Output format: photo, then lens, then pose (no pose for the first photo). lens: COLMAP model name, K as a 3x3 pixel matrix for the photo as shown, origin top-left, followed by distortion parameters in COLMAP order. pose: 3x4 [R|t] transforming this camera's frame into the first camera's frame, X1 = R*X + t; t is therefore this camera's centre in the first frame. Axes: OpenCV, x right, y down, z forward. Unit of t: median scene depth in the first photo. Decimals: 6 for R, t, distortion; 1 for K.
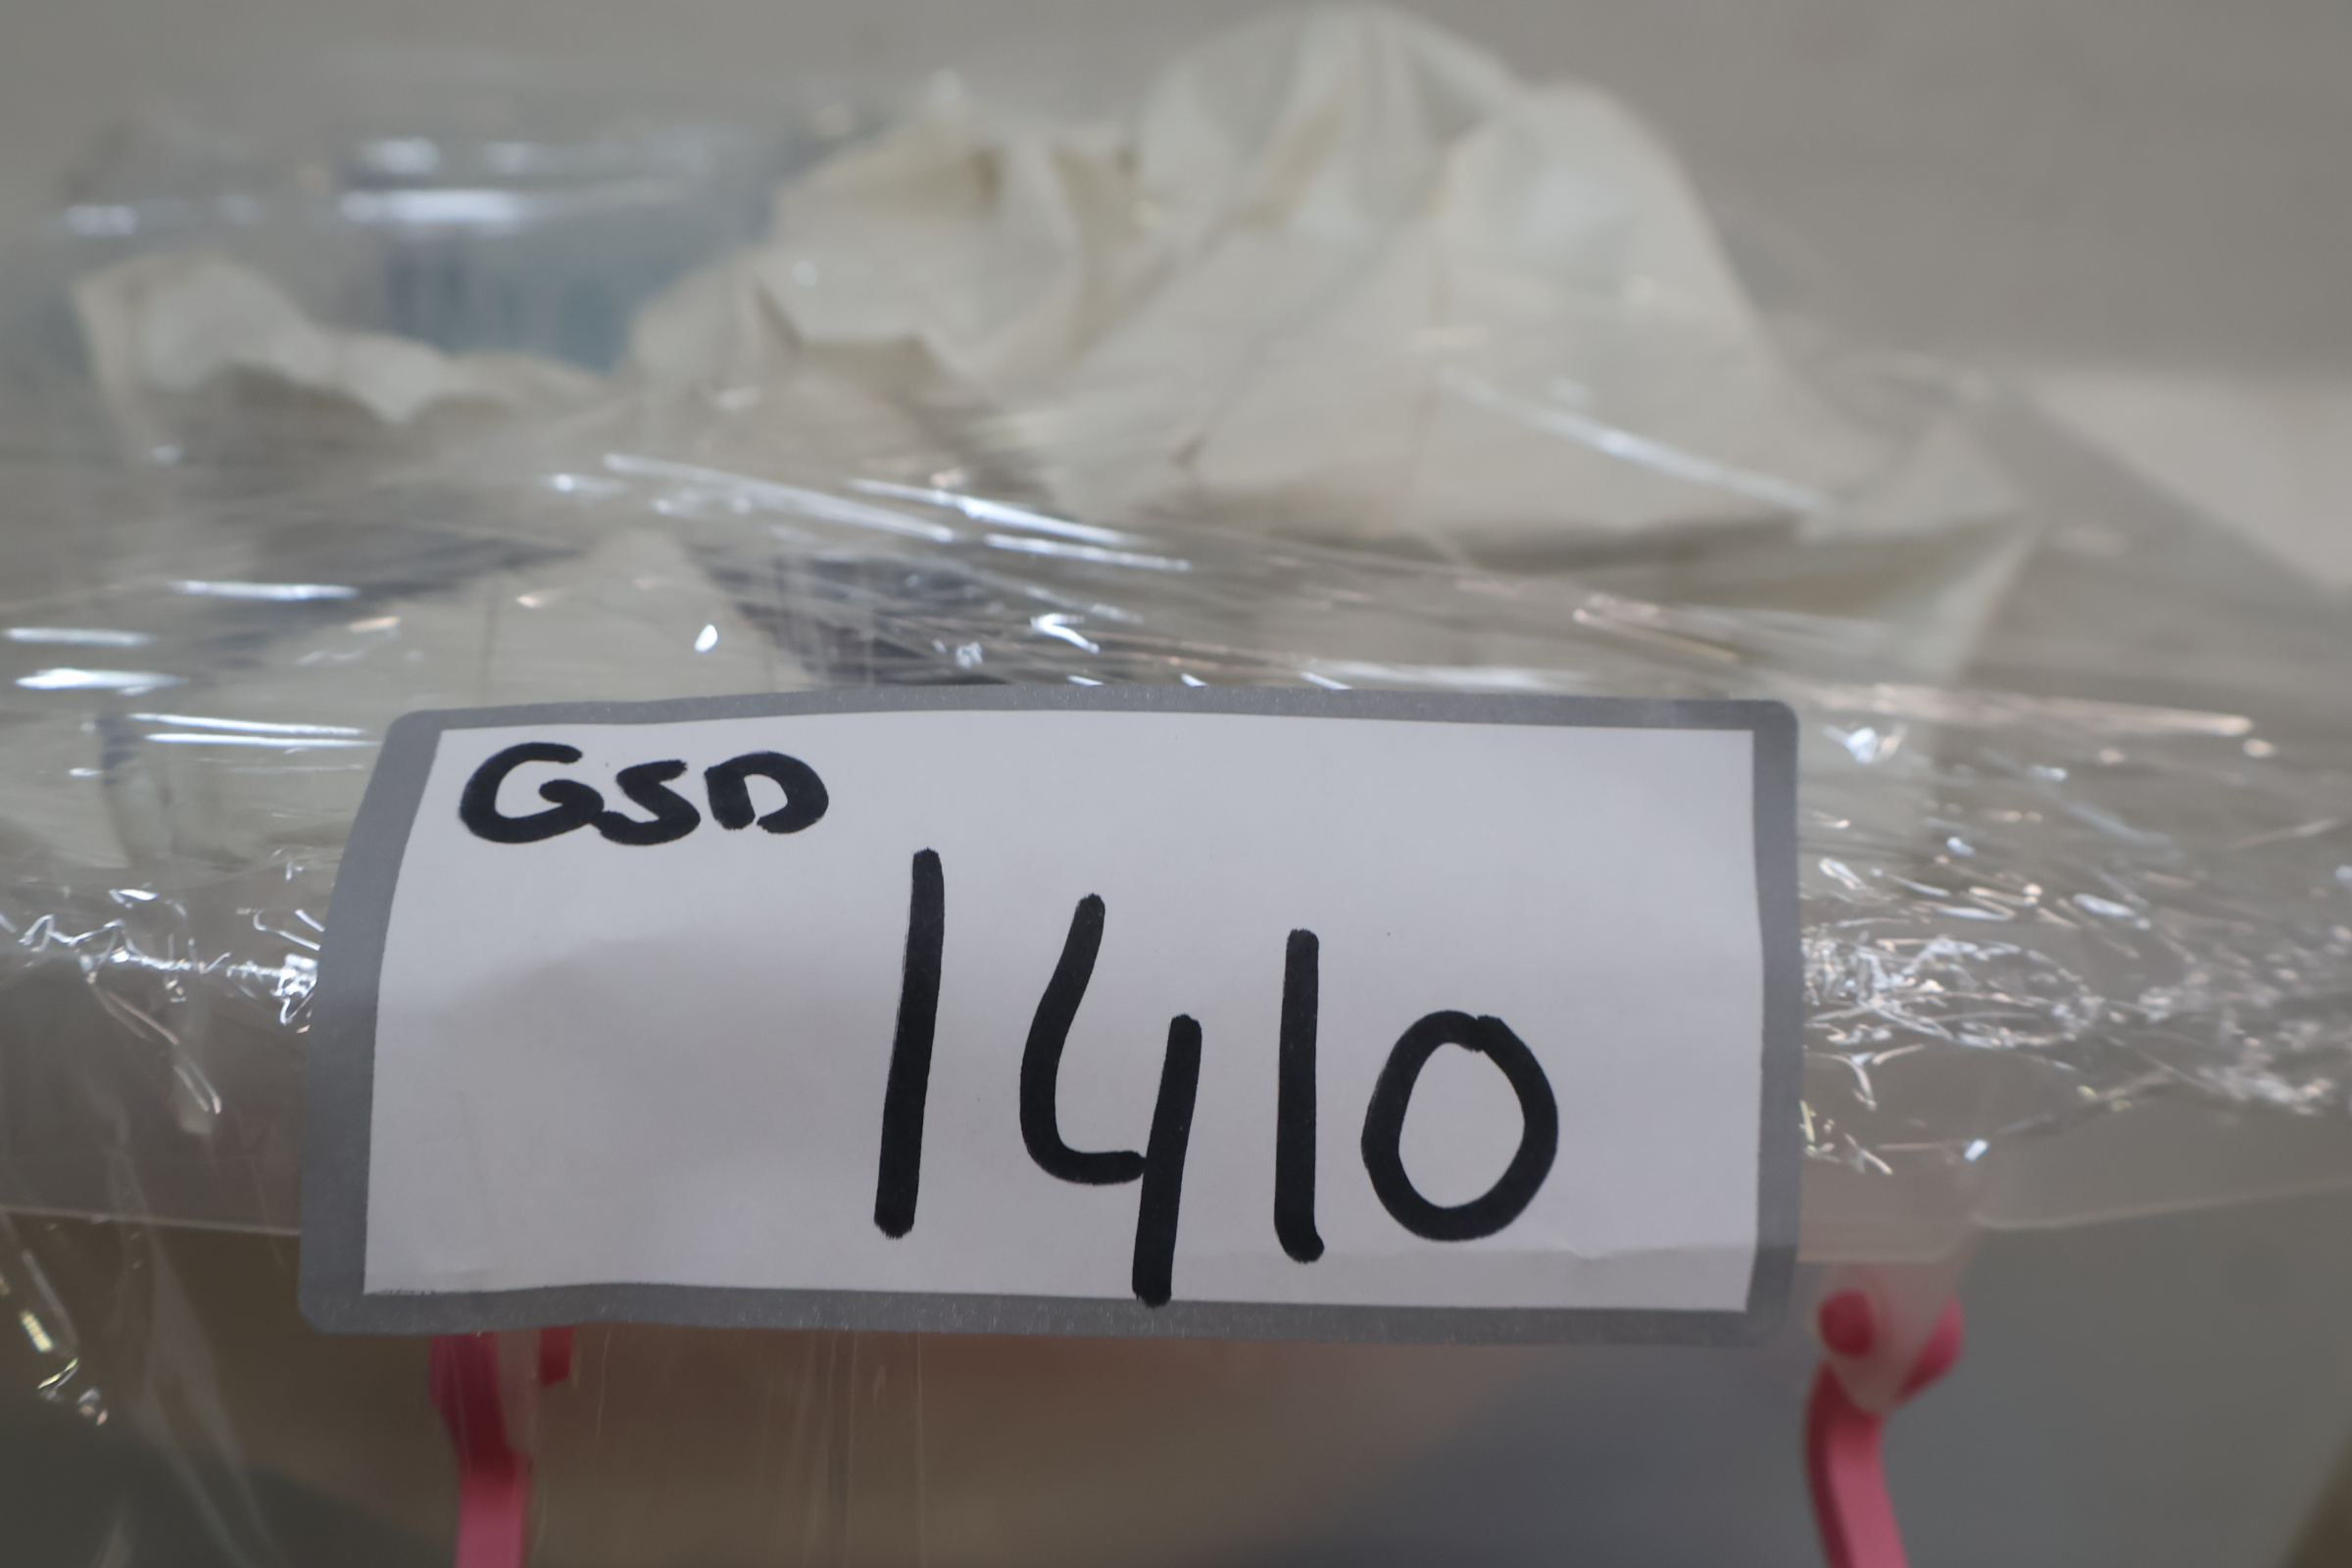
lens RADIAL K [[2081.0, 0, 1168.9], [0, 2081.0, 799.7], [0, 0, 1]] dist [0.006651, 0.014016]
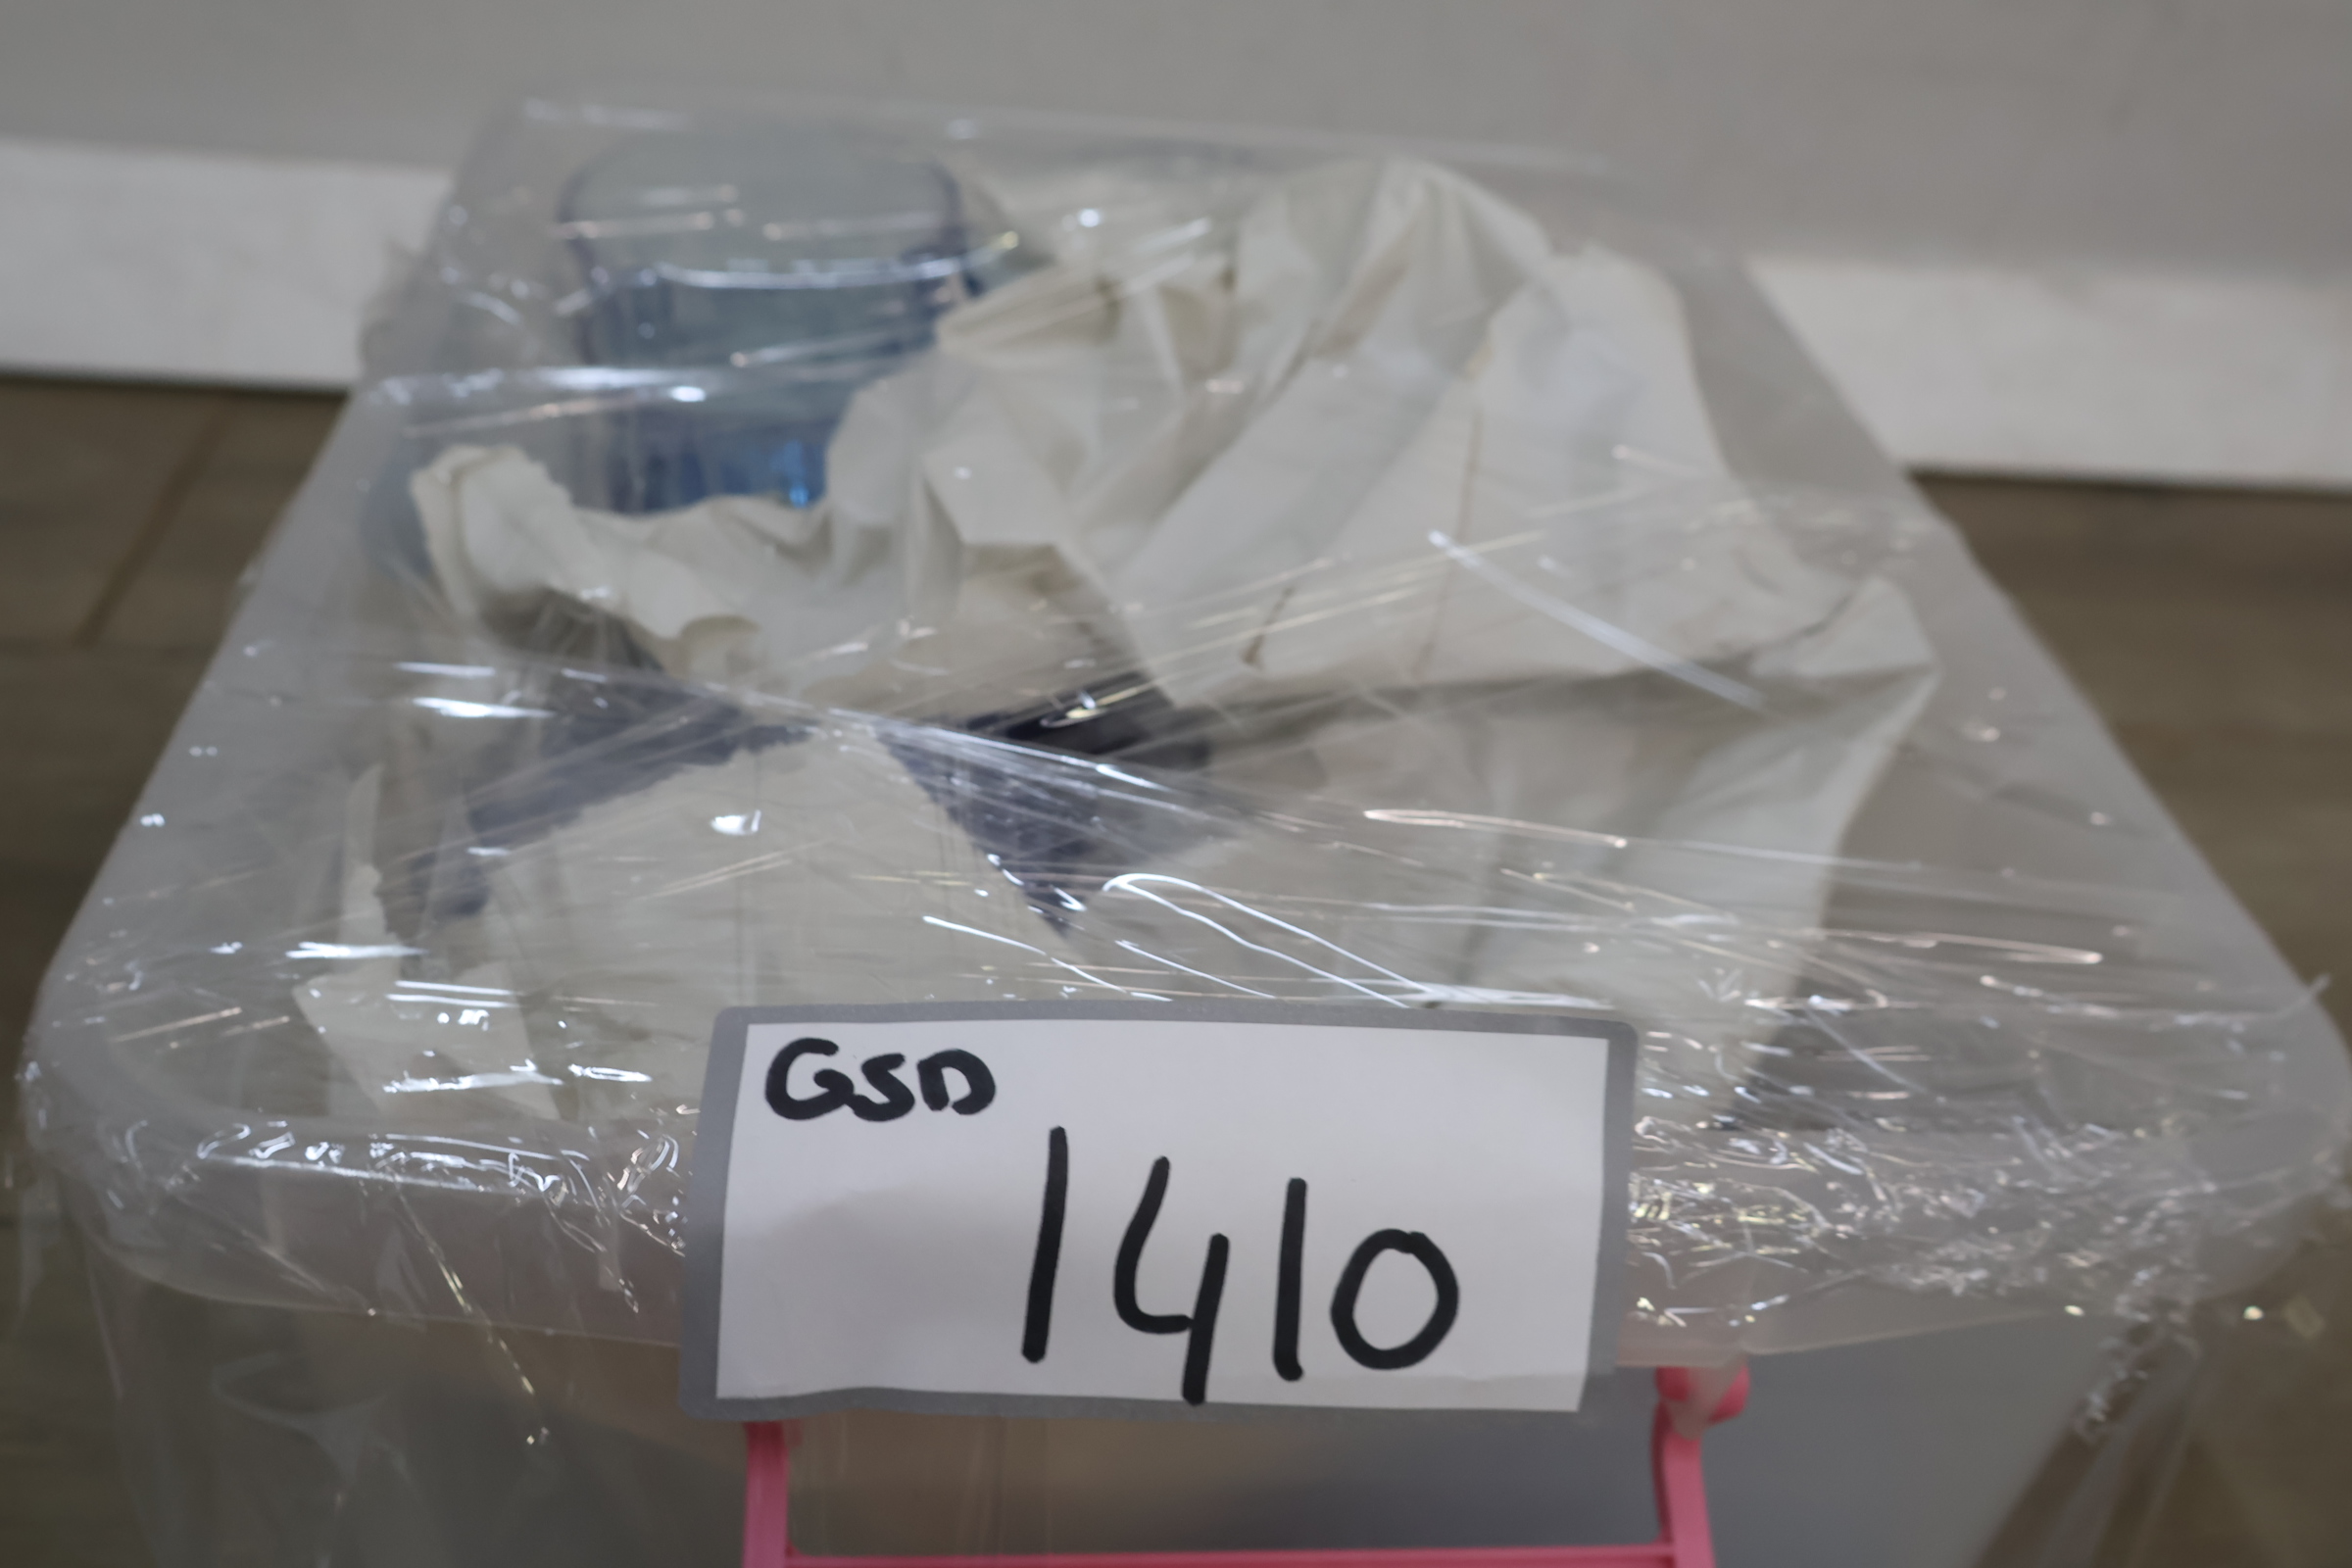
lens RADIAL K [[2081.0, 0, 1183.1], [0, 2081.0, 769.5], [0, 0, 1]] dist [0.006651, 0.014016]
pose [[0.998431, 0.034722, -0.043939, 0.036779], [-0.027791, 0.988366, 0.149536, -0.471622], [0.048620, -0.148080, 0.987780, -0.498371]]
